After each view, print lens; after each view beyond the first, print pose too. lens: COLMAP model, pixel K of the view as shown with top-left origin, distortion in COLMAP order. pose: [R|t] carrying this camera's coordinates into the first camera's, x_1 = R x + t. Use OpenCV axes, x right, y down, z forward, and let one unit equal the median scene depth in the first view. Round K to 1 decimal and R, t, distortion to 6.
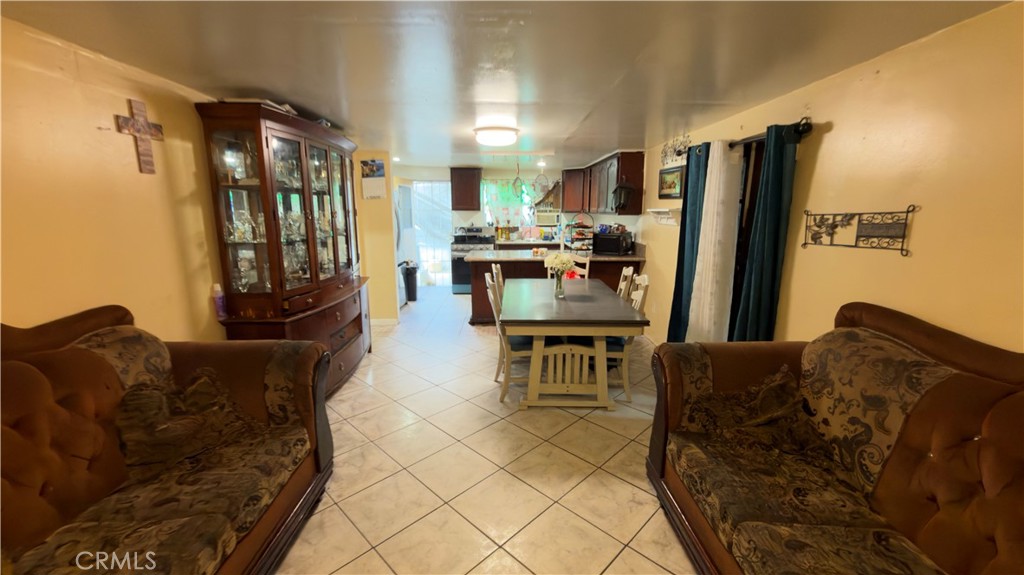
lens RADIAL K [[408.9, 0, 513.1], [0, 408.9, 289.4], [0, 0, 1]] dist [-0.000832, -0.000144]
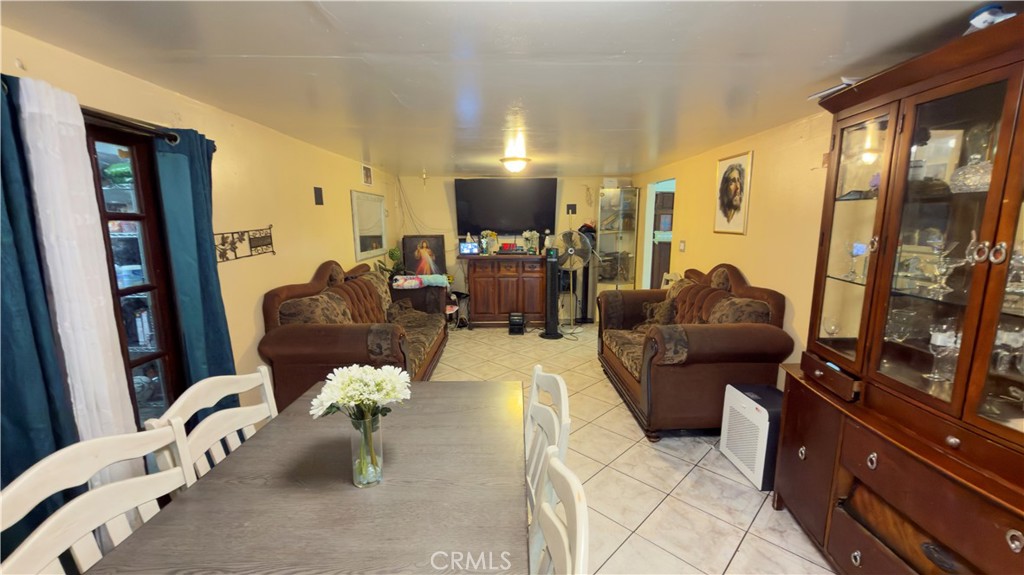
lens RADIAL K [[408.9, 0, 511.9], [0, 408.9, 287.1], [0, 0, 1]] dist [-0.000832, -0.000144]
pose [[-0.999878, -0.003754, 0.015142, -0.018100], [0.001813, 0.936074, 0.351798, -0.219202], [-0.015495, 0.351783, -0.935953, 1.044860]]
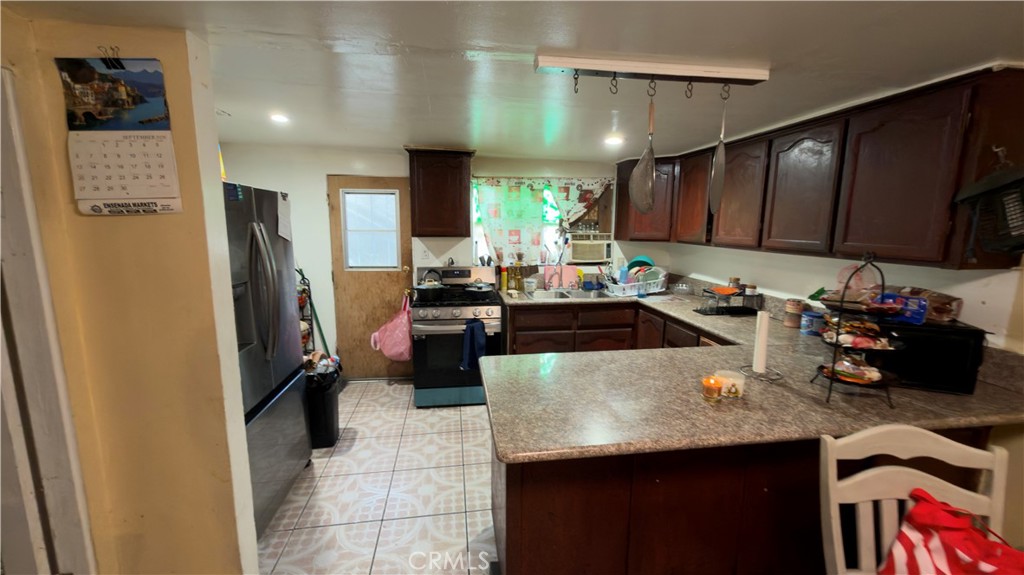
lens RADIAL K [[408.9, 0, 513.6], [0, 408.9, 285.6], [0, 0, 1]] dist [-0.000832, -0.000144]
pose [[0.991517, -0.015535, 0.129048, -0.159610], [0.020761, 0.999014, -0.039251, -0.193059], [-0.128310, 0.041597, 0.990861, 0.857018]]
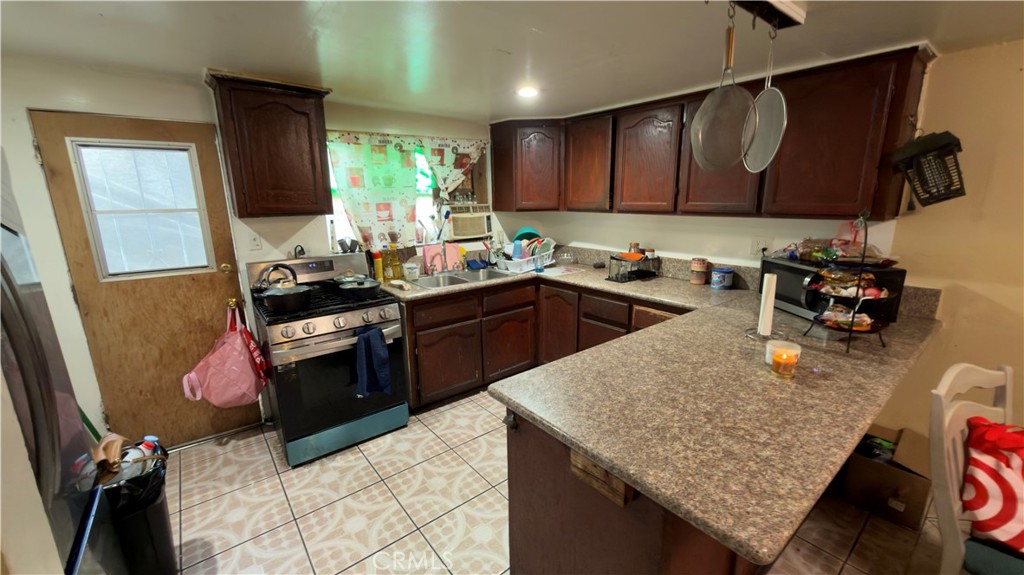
lens RADIAL K [[408.9, 0, 513.8], [0, 408.9, 286.9], [0, 0, 1]] dist [-0.000832, -0.000144]
pose [[0.791854, -0.146592, 0.592855, -0.306377], [0.133686, 0.988827, 0.065942, -0.227186], [-0.595898, 0.027040, 0.802605, 1.063891]]
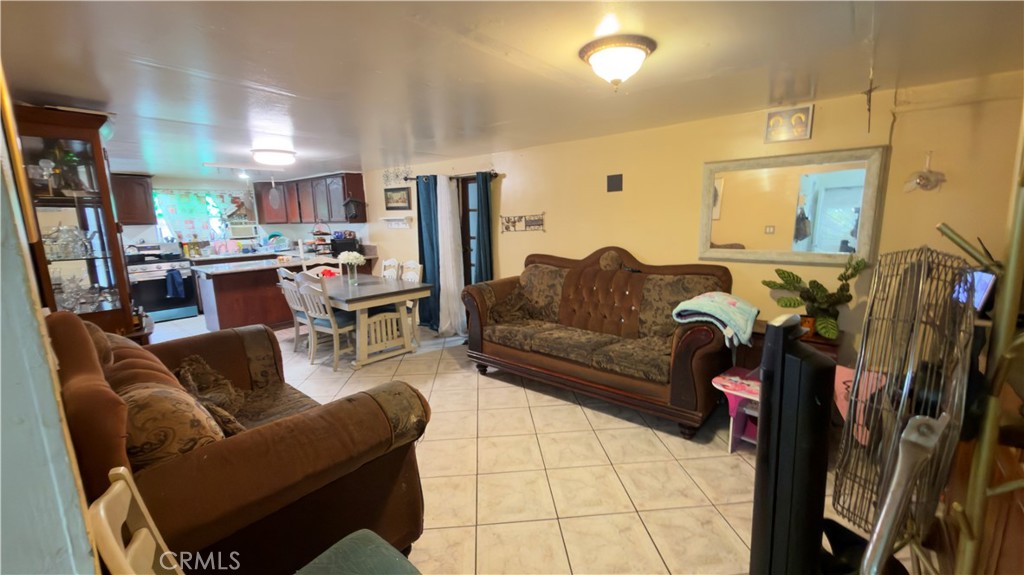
lens RADIAL K [[408.9, 0, 514.2], [0, 408.9, 289.2], [0, 0, 1]] dist [-0.000832, -0.000144]
pose [[0.655430, -0.147543, 0.740705, -0.423719], [0.167334, 0.984727, 0.048082, 0.043660], [-0.736486, 0.092431, 0.670108, -0.201490]]
